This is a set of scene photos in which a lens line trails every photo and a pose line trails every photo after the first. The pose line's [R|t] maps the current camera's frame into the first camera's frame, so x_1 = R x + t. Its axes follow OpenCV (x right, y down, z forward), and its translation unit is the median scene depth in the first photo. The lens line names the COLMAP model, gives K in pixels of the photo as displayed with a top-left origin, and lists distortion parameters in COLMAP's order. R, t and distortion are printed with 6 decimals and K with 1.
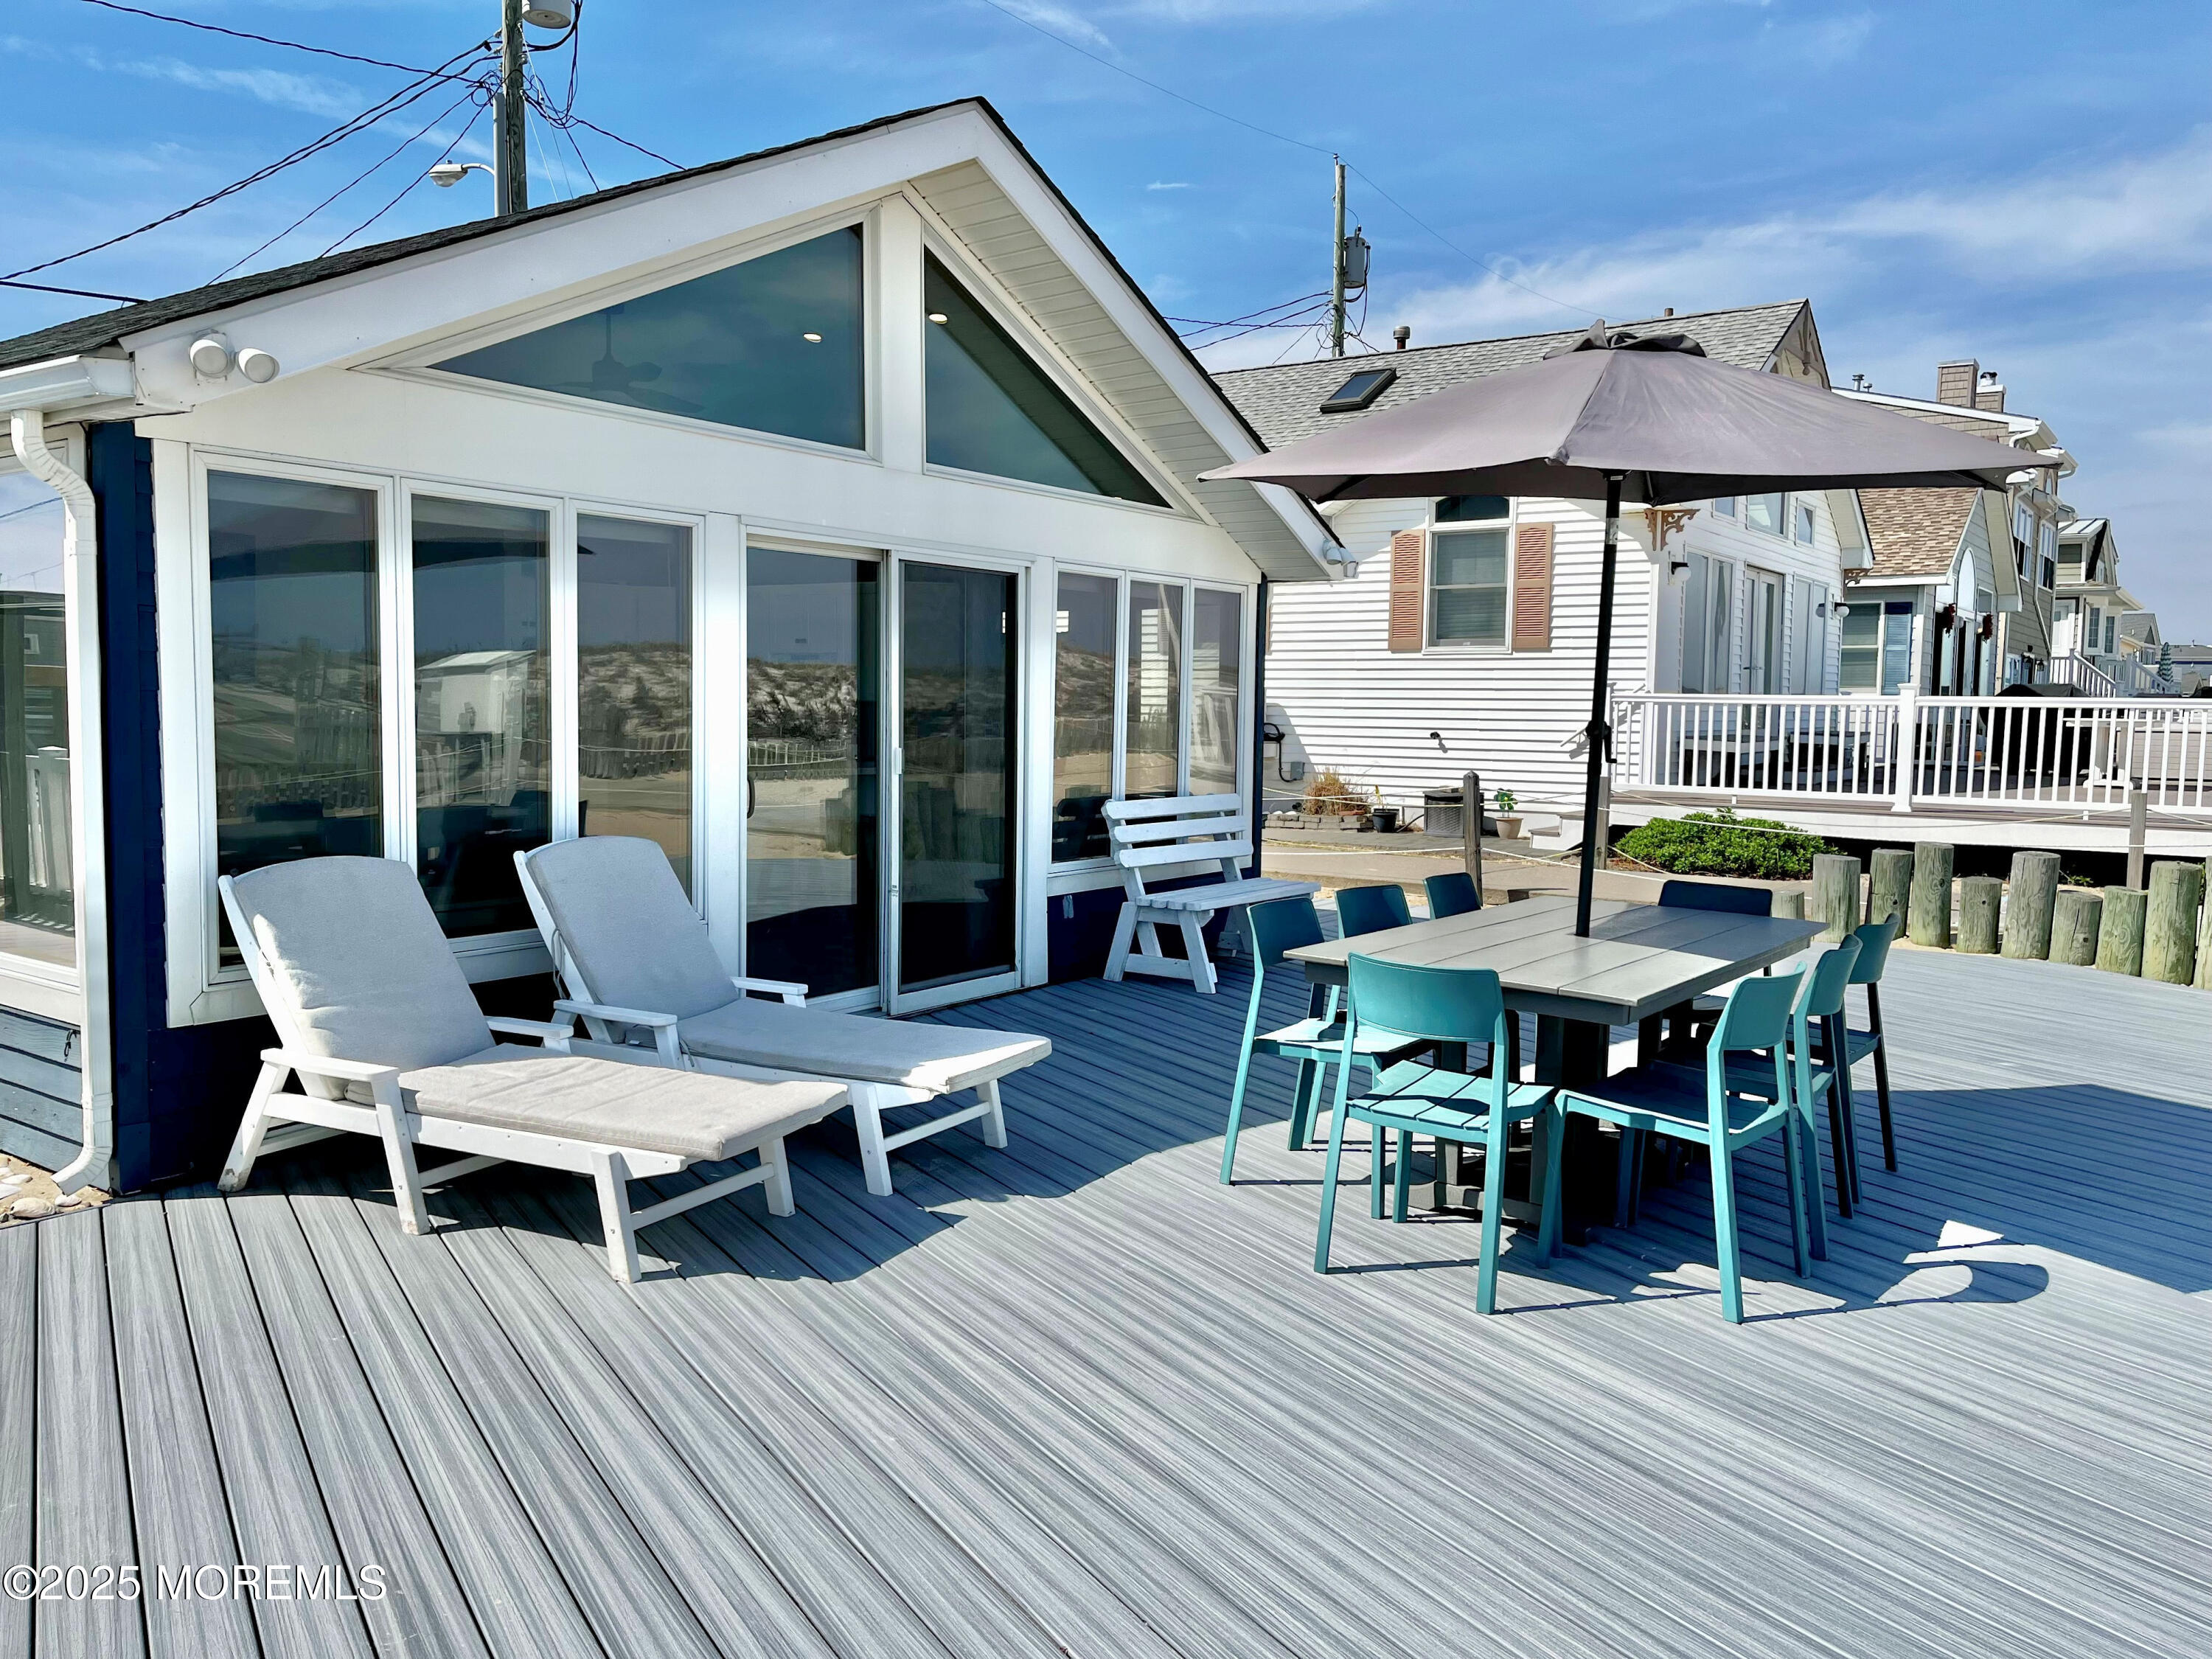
lens RADIAL K [[1690.4, 0, 1103.8], [0, 1690.4, 832.0], [0, 0, 1]] dist [0.077694, 0.000650]
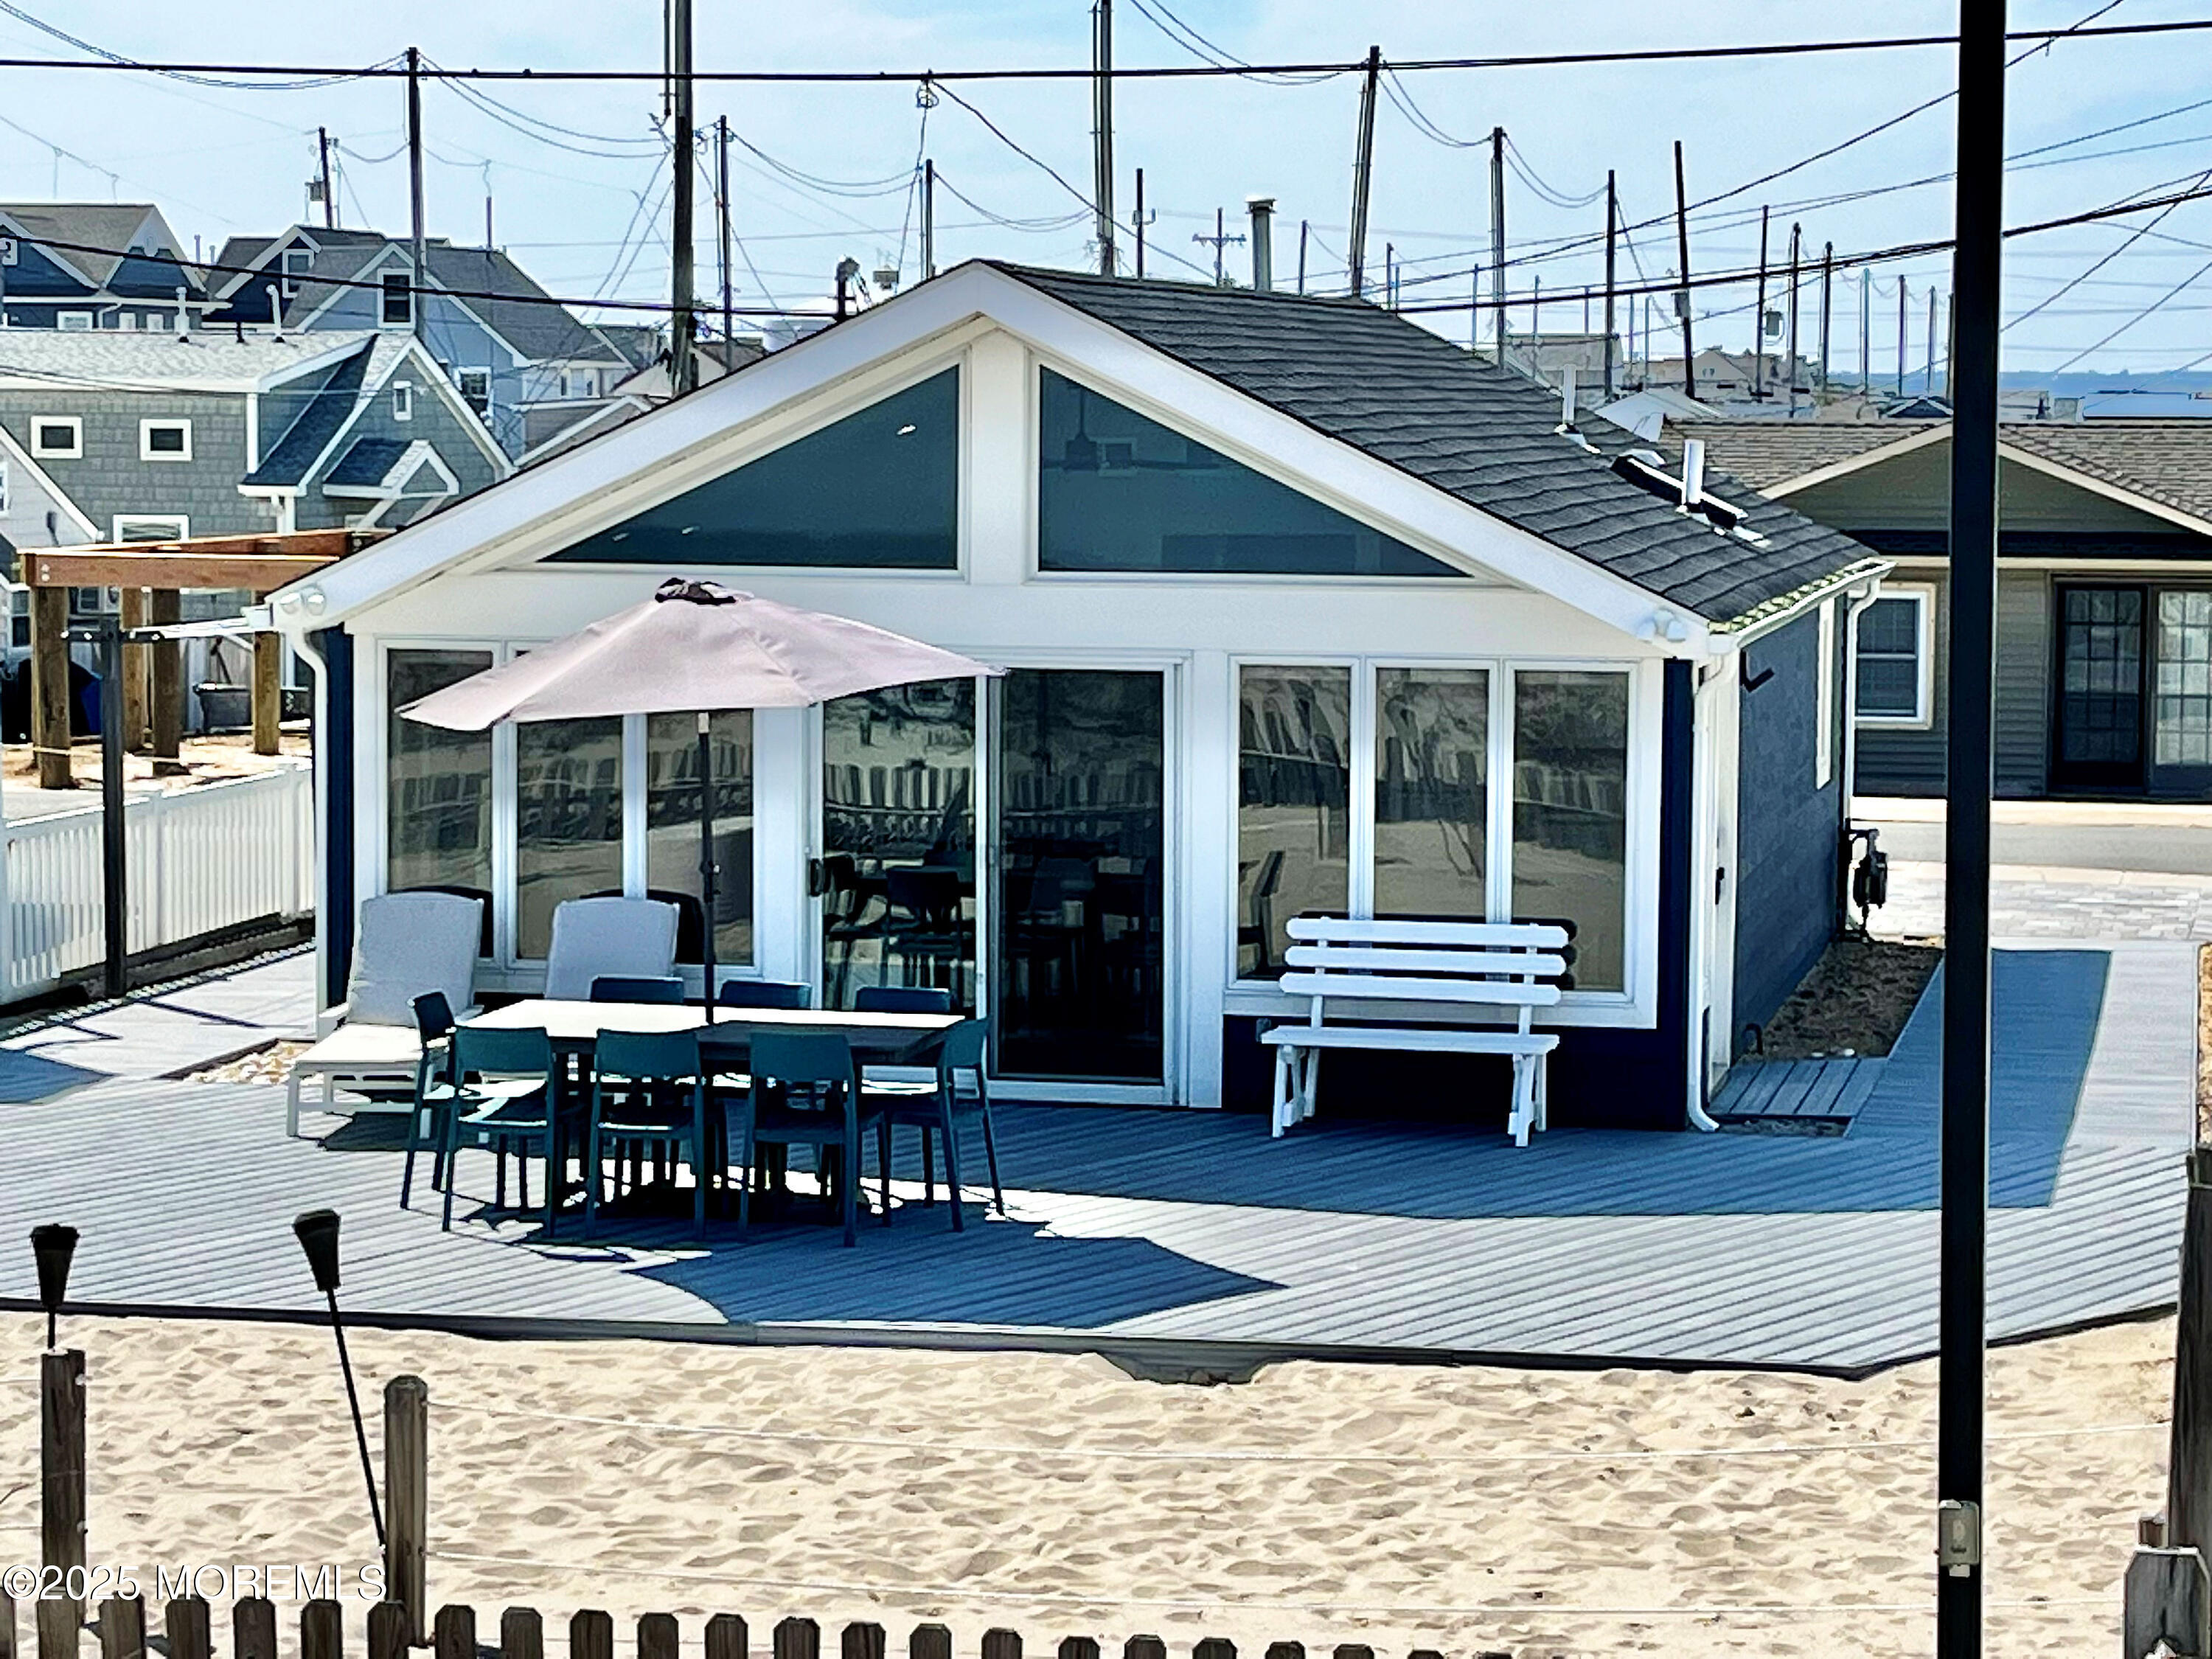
lens RADIAL K [[5489.4, 0, 1106.7], [0, 5489.4, 829.6], [0, 0, 1]] dist [0.069926, 0.000000]
pose [[0.384472, 0.063615, -0.920942, 3.035443], [-0.073286, 0.996577, 0.038244, -0.193601], [0.920223, 0.052788, 0.387818, -0.254099]]
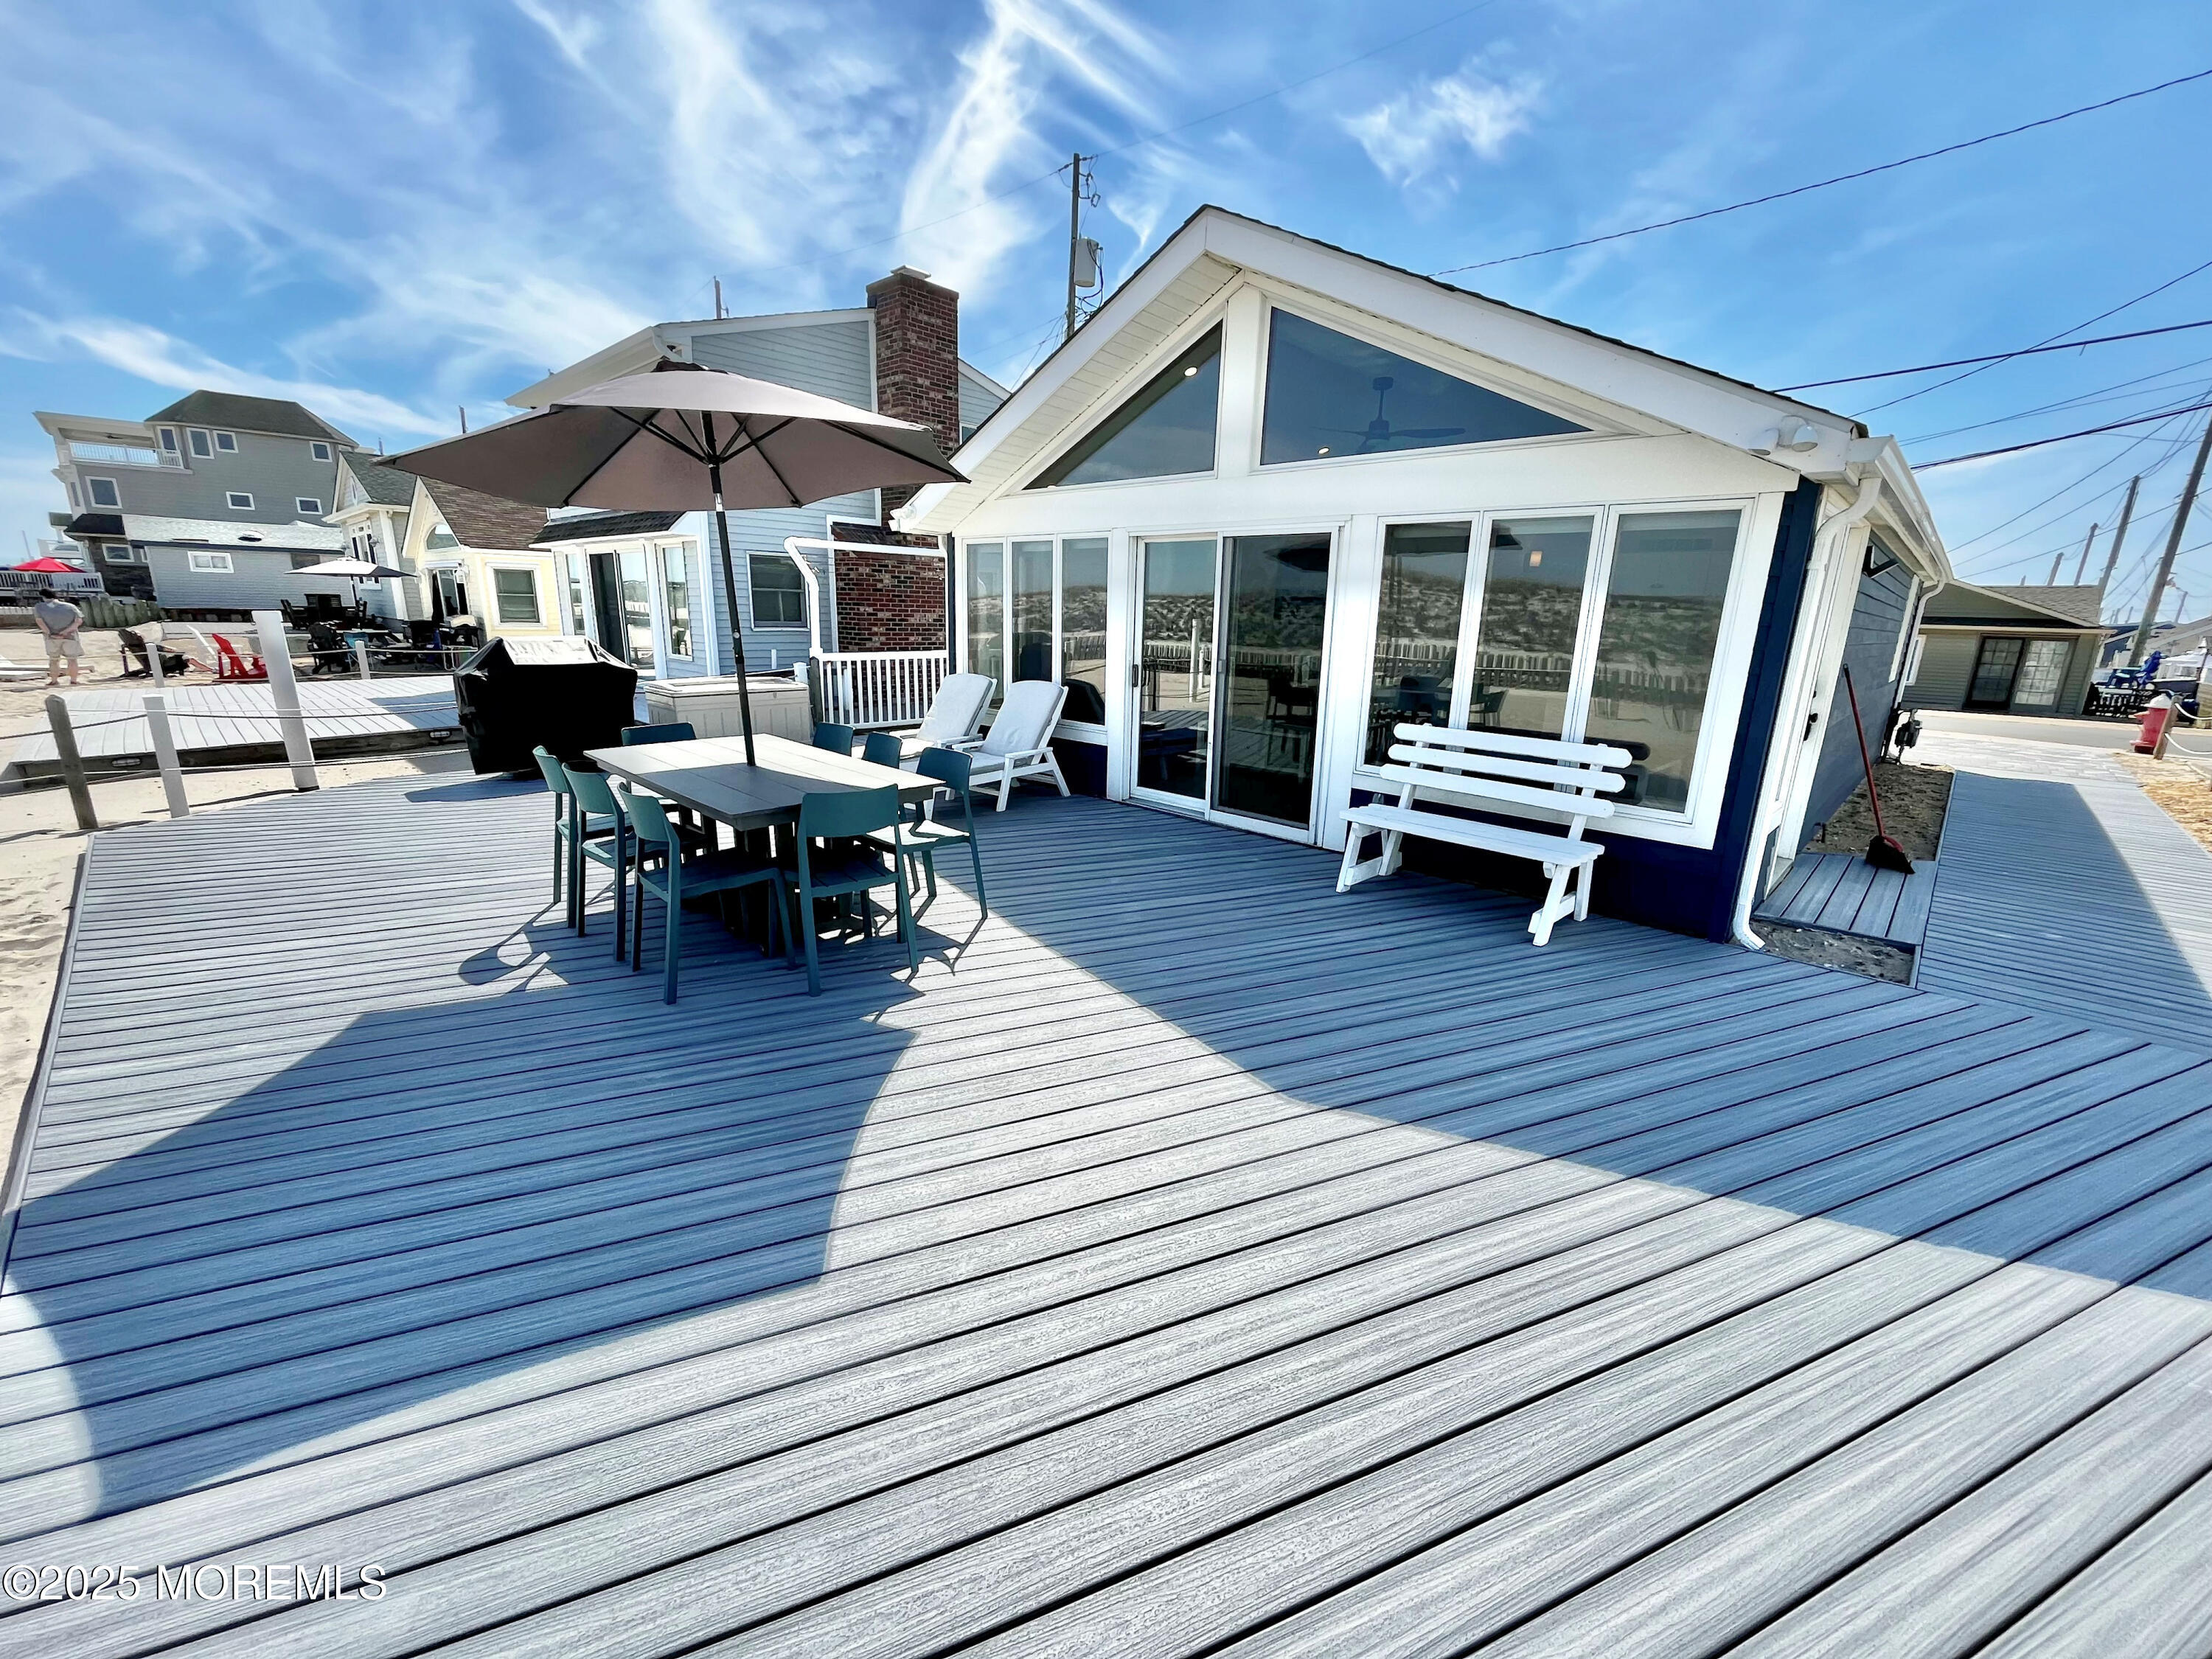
lens RADIAL K [[886.6, 0, 1116.2], [0, 886.6, 835.5], [0, 0, 1]] dist [0.002254, 0.000357]
pose [[-0.161562, 0.227419, -0.960301, 0.740766], [-0.107522, 0.963236, 0.246204, -0.083489], [0.980988, 0.143031, -0.131170, 1.033793]]
